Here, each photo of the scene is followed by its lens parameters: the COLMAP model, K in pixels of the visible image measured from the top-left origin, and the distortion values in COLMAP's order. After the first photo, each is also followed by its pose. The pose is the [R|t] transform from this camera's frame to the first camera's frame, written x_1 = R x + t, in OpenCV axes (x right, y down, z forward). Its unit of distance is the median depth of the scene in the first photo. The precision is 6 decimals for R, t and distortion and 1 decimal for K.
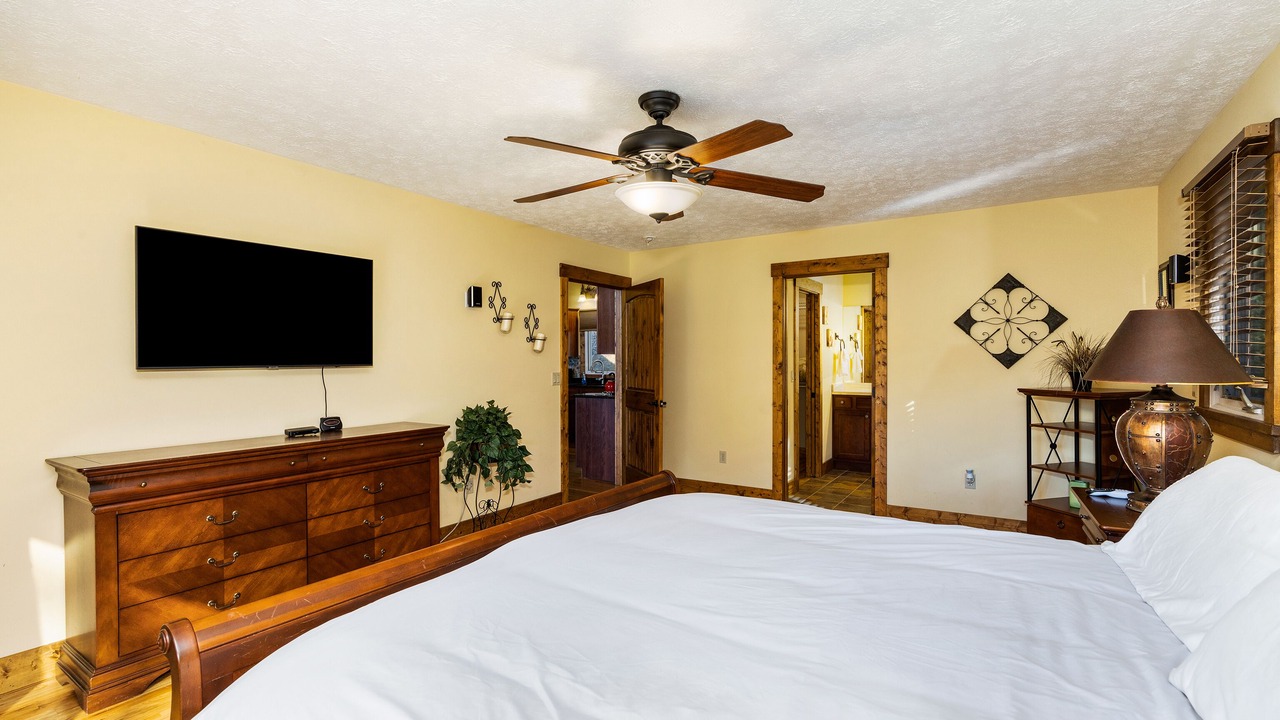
lens RADIAL K [[579.5, 0, 636.5], [0, 579.5, 361.0], [0, 0, 1]] dist [0.002729, 0.000266]
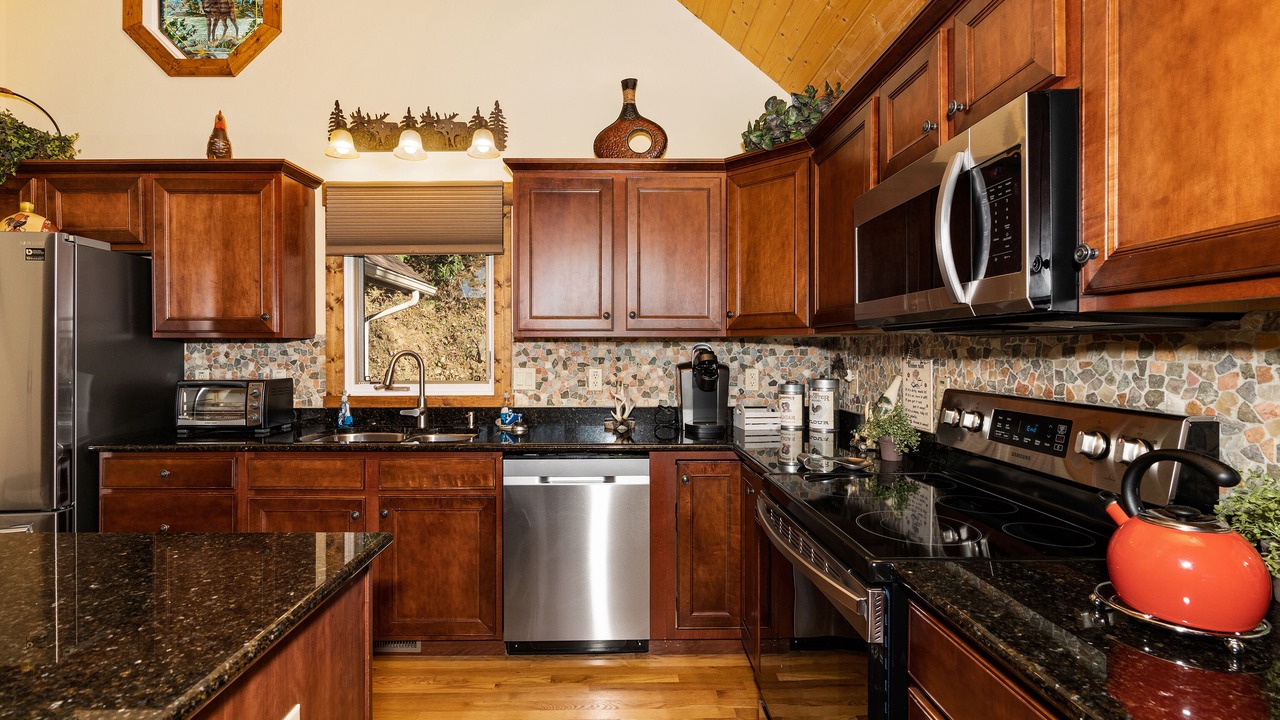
lens RADIAL K [[579.5, 0, 628.4], [0, 579.5, 353.5], [0, 0, 1]] dist [0.002729, 0.000266]
pose [[0.829433, -0.002759, 0.558600, -0.300317], [0.000067, 0.999988, 0.004841, -0.002100], [-0.558607, -0.003978, 0.829423, 1.468151]]
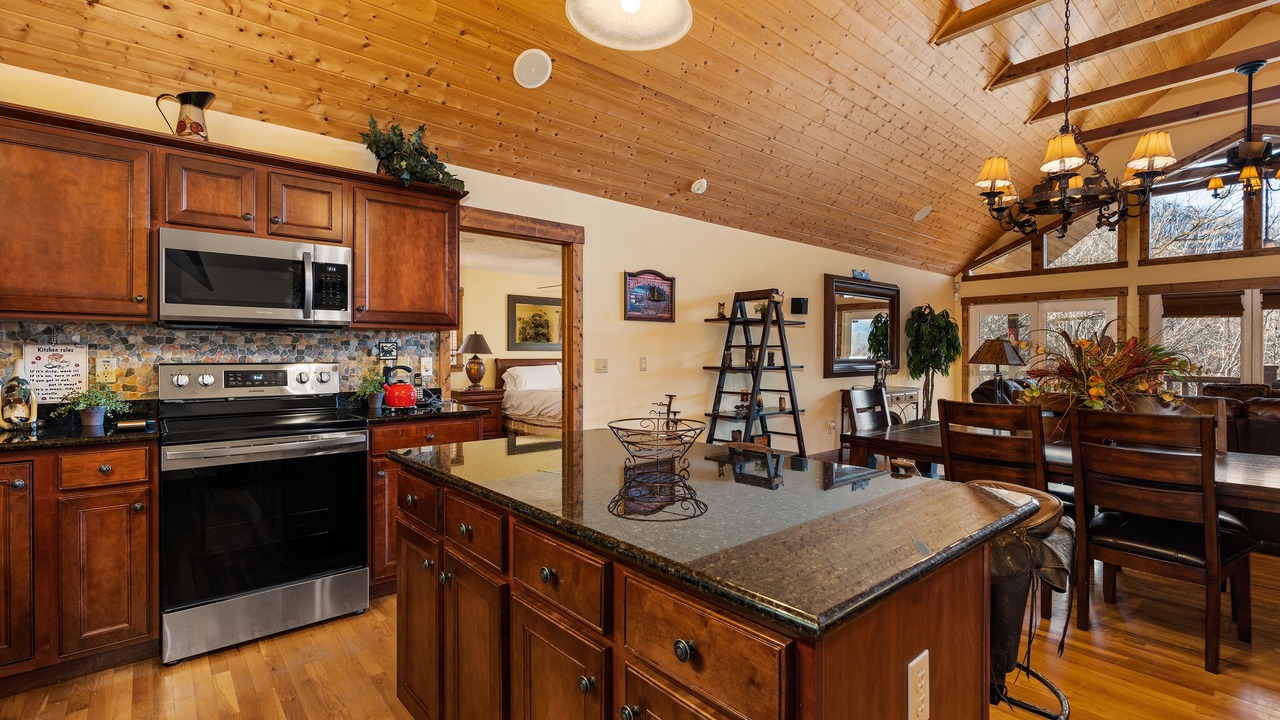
lens RADIAL K [[579.5, 0, 642.4], [0, 579.5, 357.5], [0, 0, 1]] dist [0.002729, 0.000266]
pose [[-0.963040, -0.001799, 0.269351, -0.542966], [-0.000181, 0.999982, 0.006032, 0.014493], [-0.269357, 0.005761, -0.963023, 2.124432]]
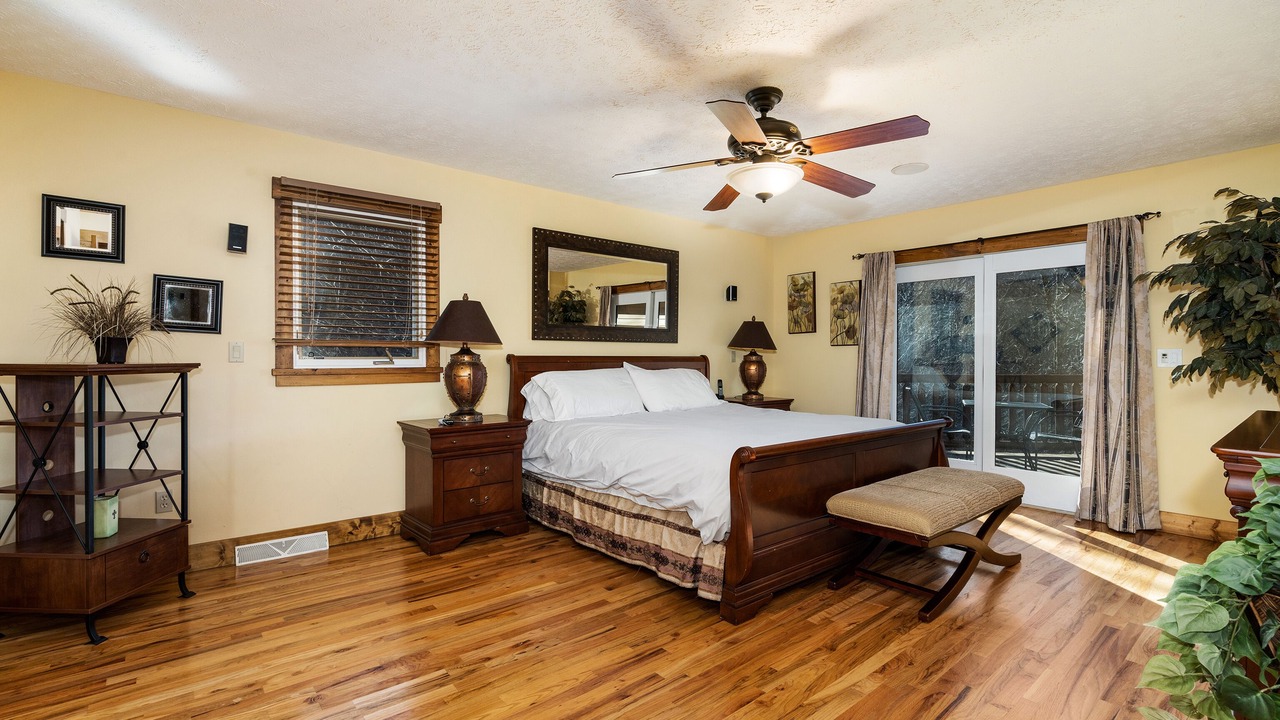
lens RADIAL K [[579.5, 0, 640.3], [0, 579.5, 363.1], [0, 0, 1]] dist [0.002729, 0.000266]
pose [[-0.954456, -0.001824, 0.298347, -0.039844], [-0.000293, 0.999987, 0.005179, 0.038336], [-0.298352, 0.004856, -0.954444, 1.239592]]
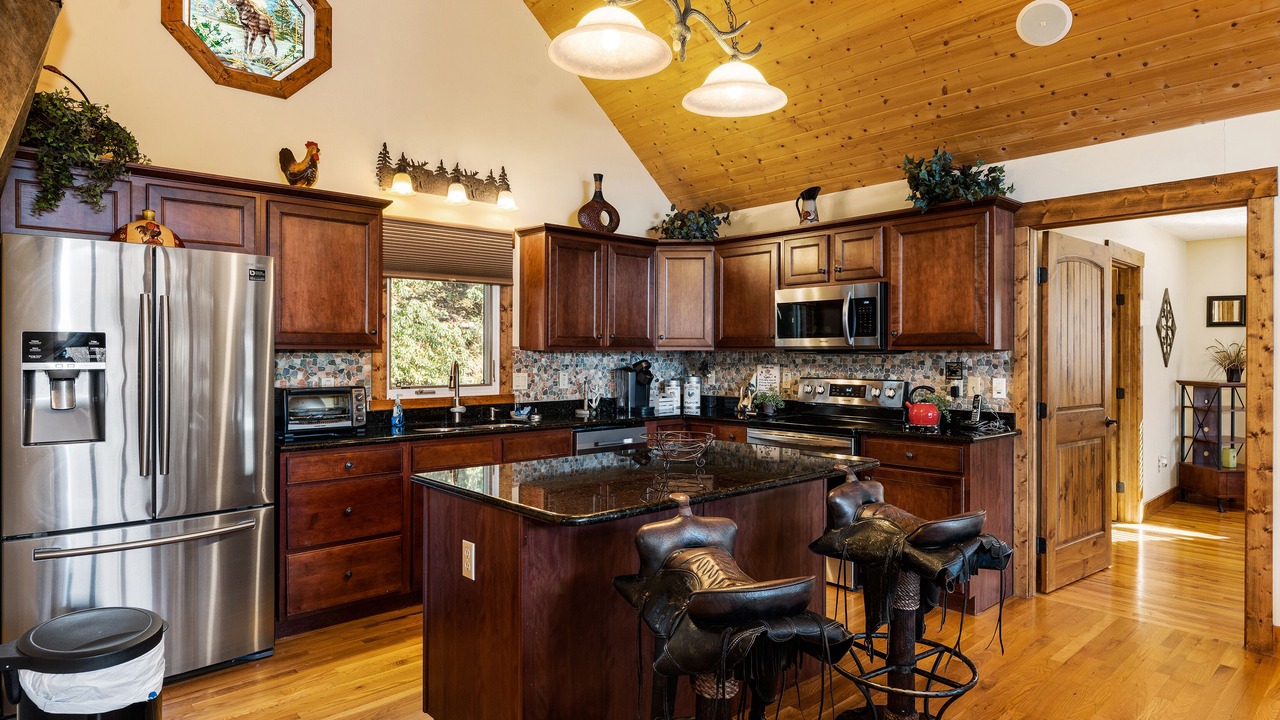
lens RADIAL K [[720.5, 0, 641.7], [0, 720.5, 359.9], [0, 0, 1]] dist [-0.001065, -0.000056]
pose [[0.237034, -0.006540, 0.971479, -1.042019], [-0.002017, 0.999972, 0.007224, -0.010117], [-0.971499, -0.003672, 0.237014, 1.651845]]
